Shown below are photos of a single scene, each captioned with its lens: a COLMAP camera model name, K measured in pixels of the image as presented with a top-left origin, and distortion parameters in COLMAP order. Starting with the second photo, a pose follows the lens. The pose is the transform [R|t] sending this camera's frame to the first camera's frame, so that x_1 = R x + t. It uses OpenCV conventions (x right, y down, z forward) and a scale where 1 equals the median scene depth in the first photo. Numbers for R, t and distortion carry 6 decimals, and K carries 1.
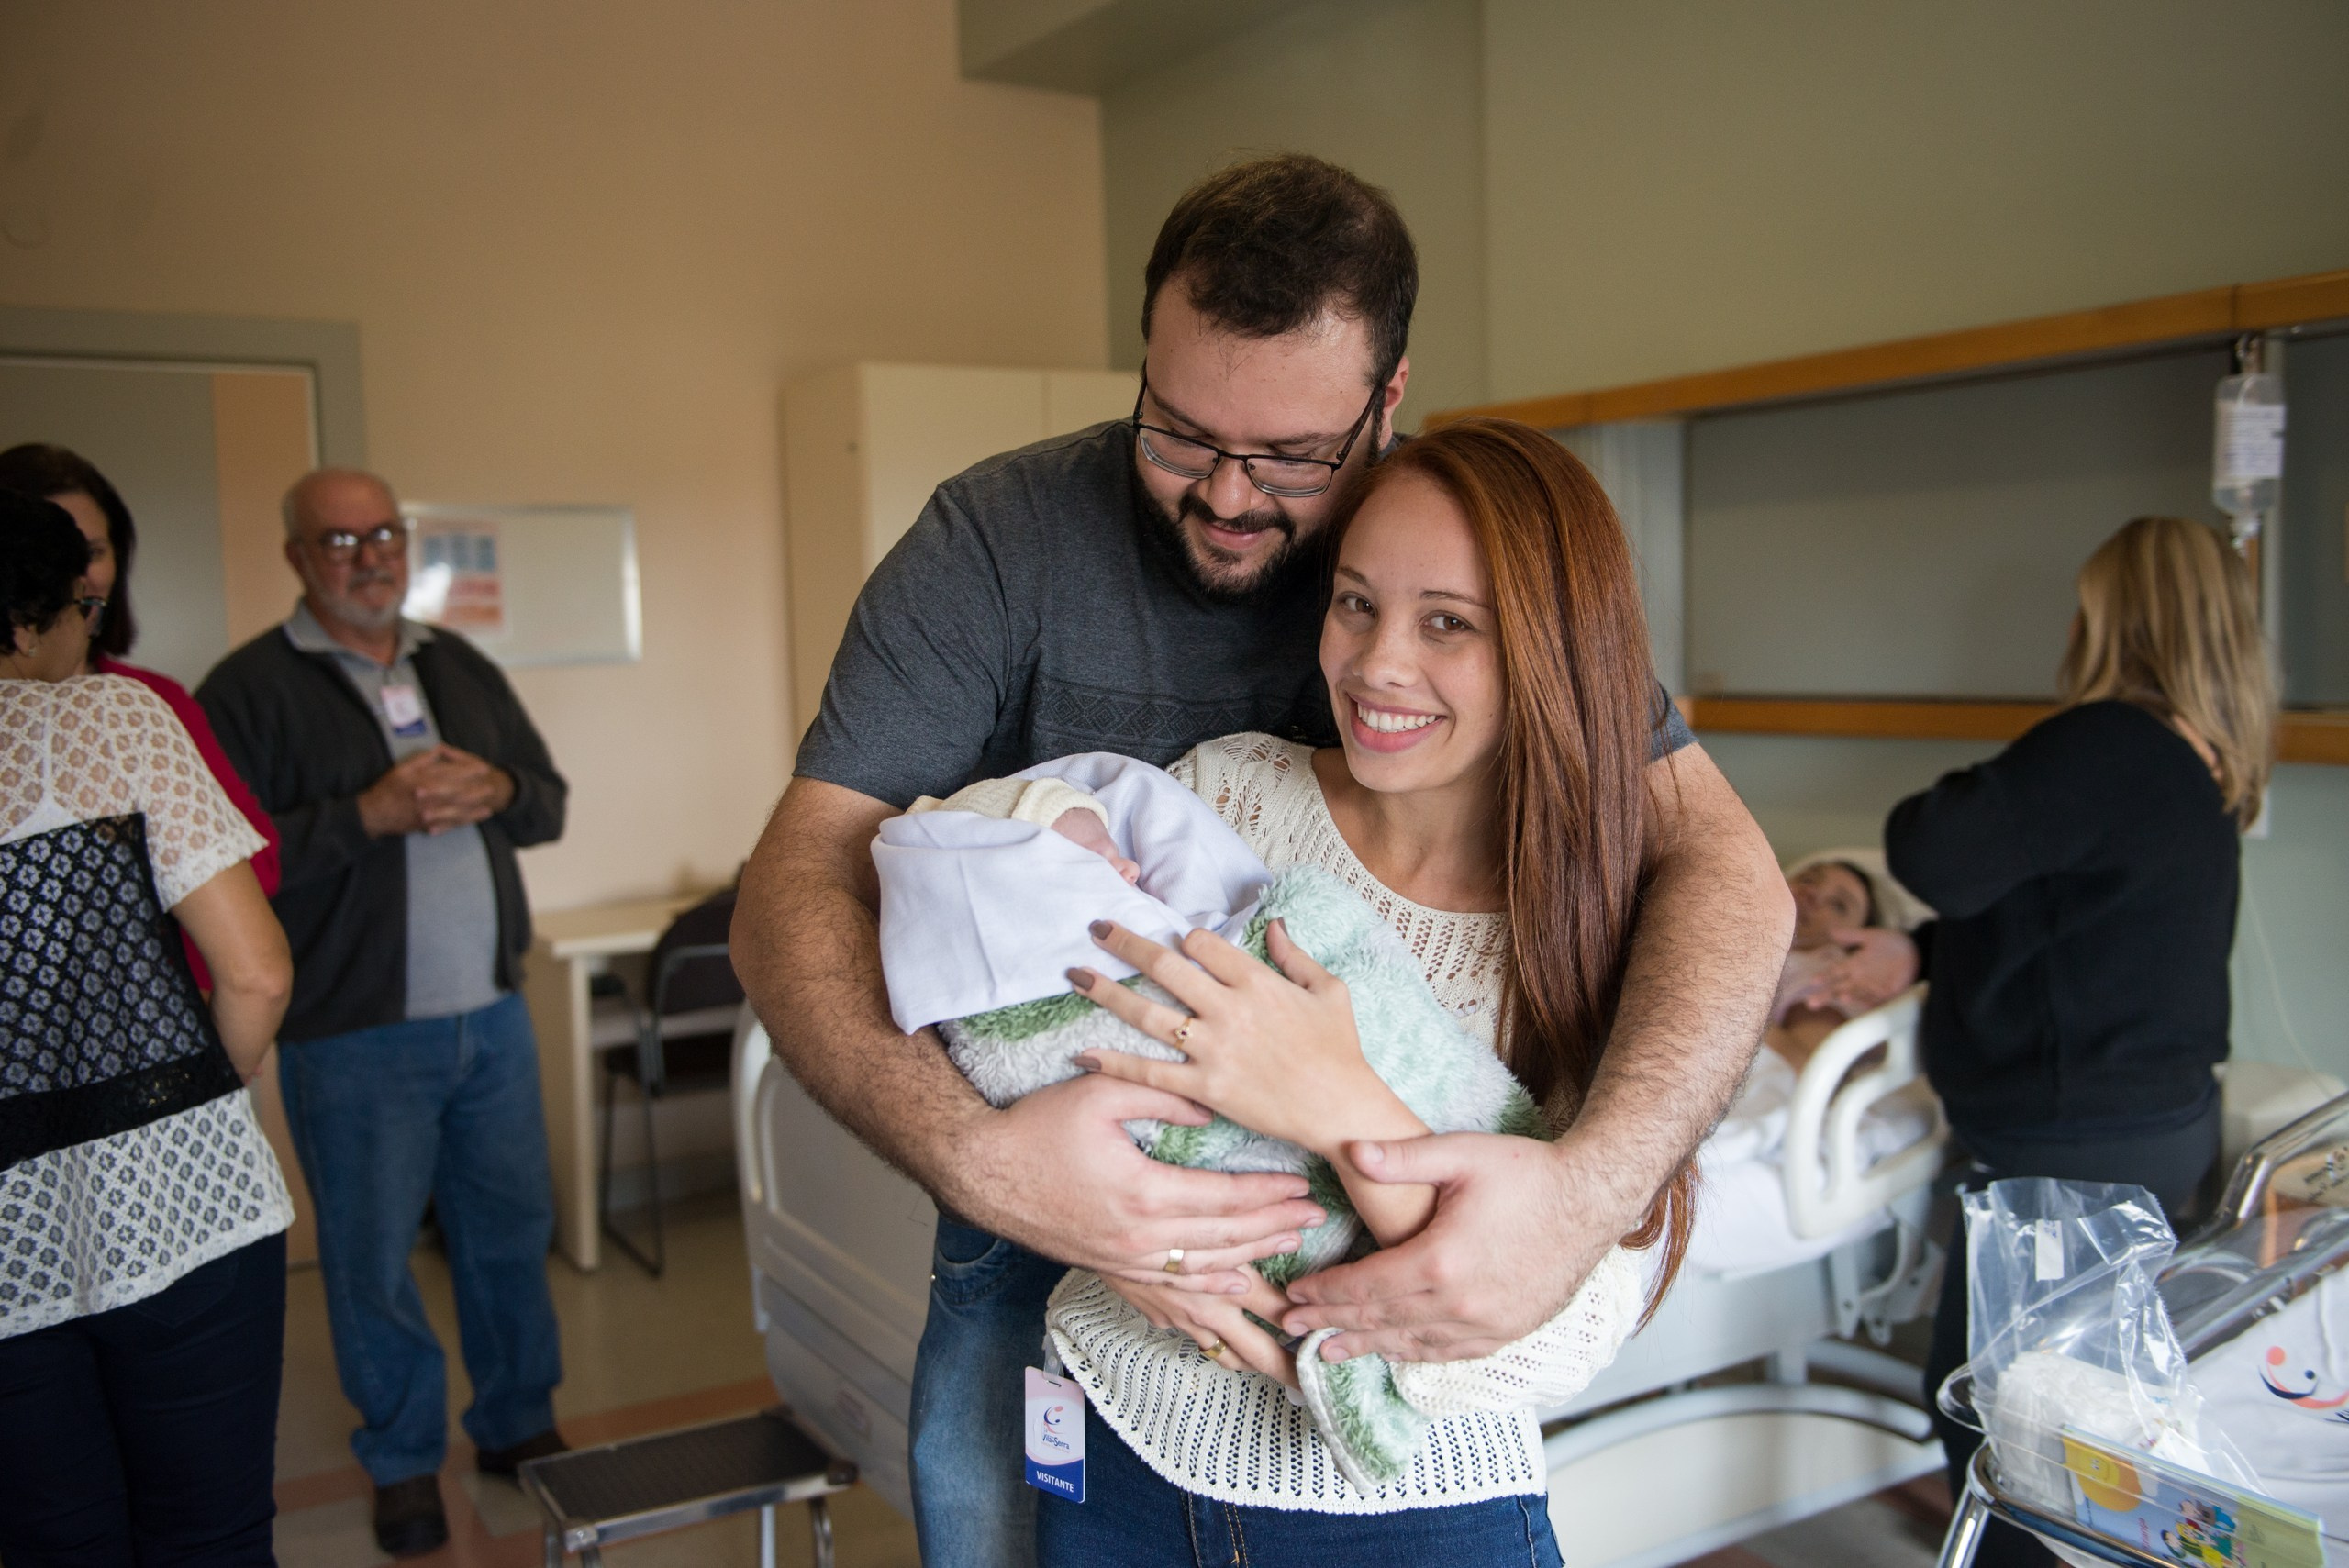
lens RADIAL K [[2204.4, 0, 1103.8], [0, 2204.4, 760.6], [0, 0, 1]] dist [0.007488, 0.000000]
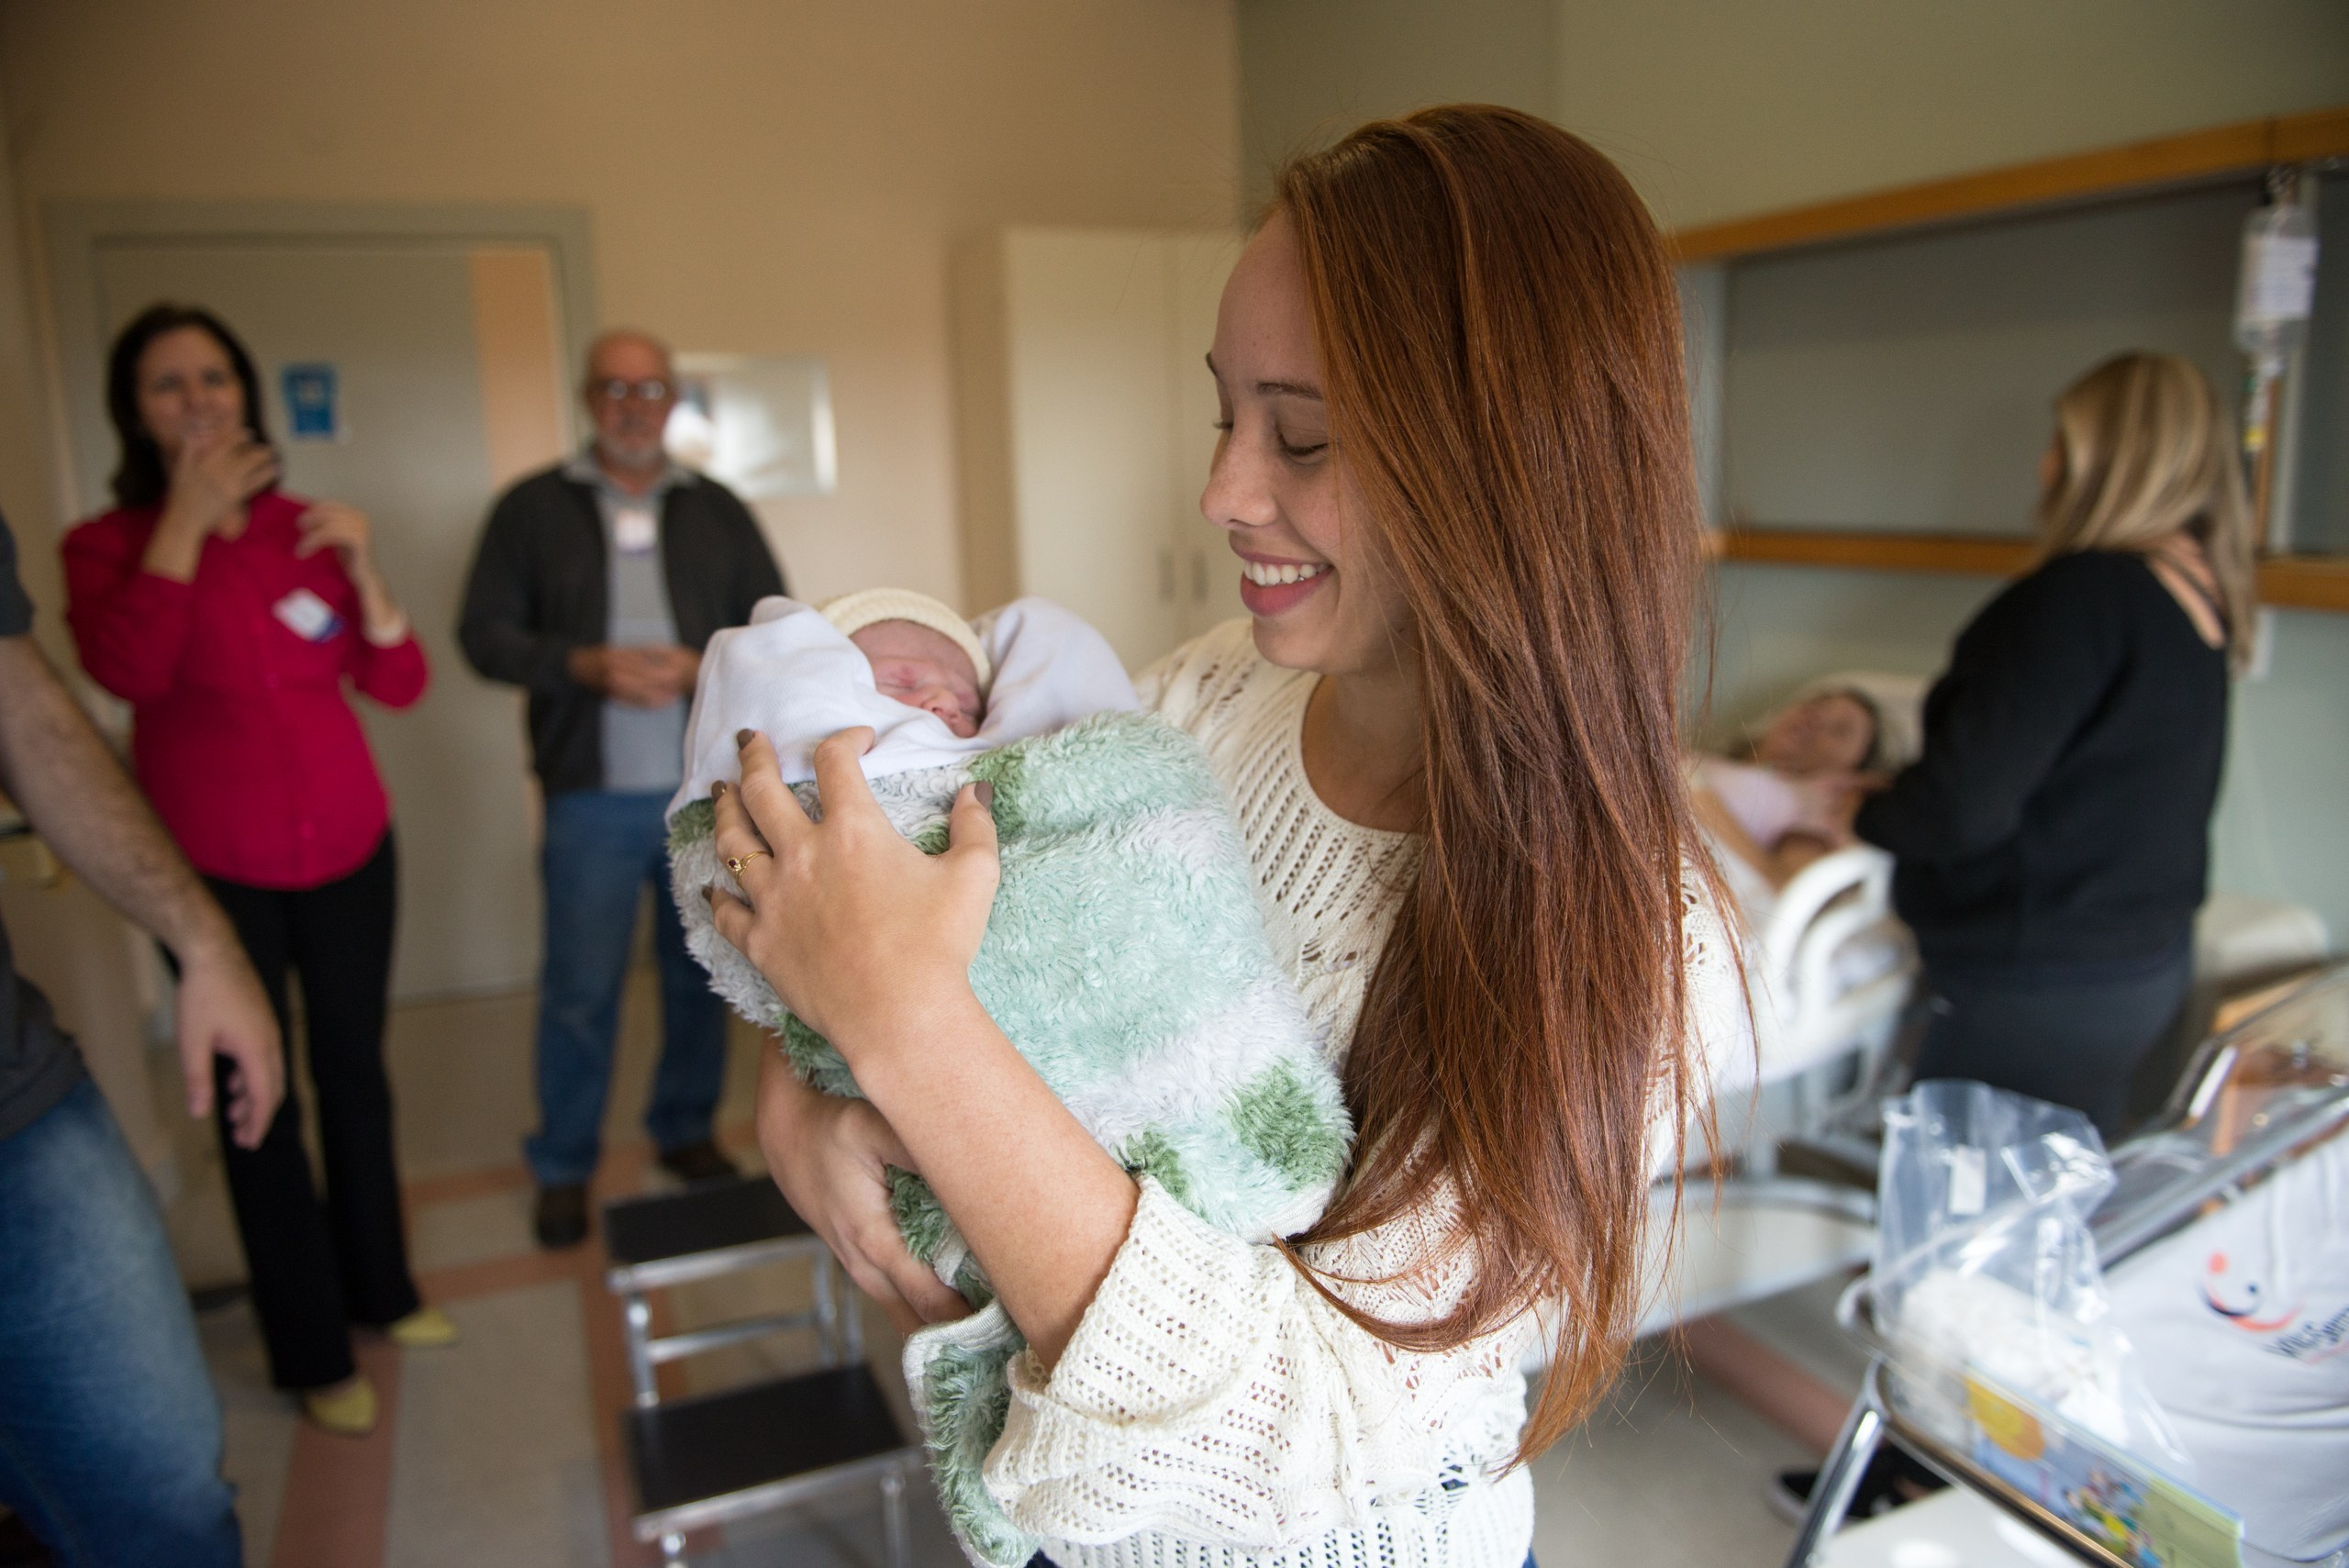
lens RADIAL K [[1609.8, 0, 1159.8], [0, 1609.8, 760.3], [0, 0, 1]] dist [-0.041838, -0.007237]
pose [[0.992163, 0.022877, -0.122840, 0.156291], [-0.007098, 0.991829, 0.127380, -0.023610], [0.124750, -0.125510, 0.984218, 0.304840]]
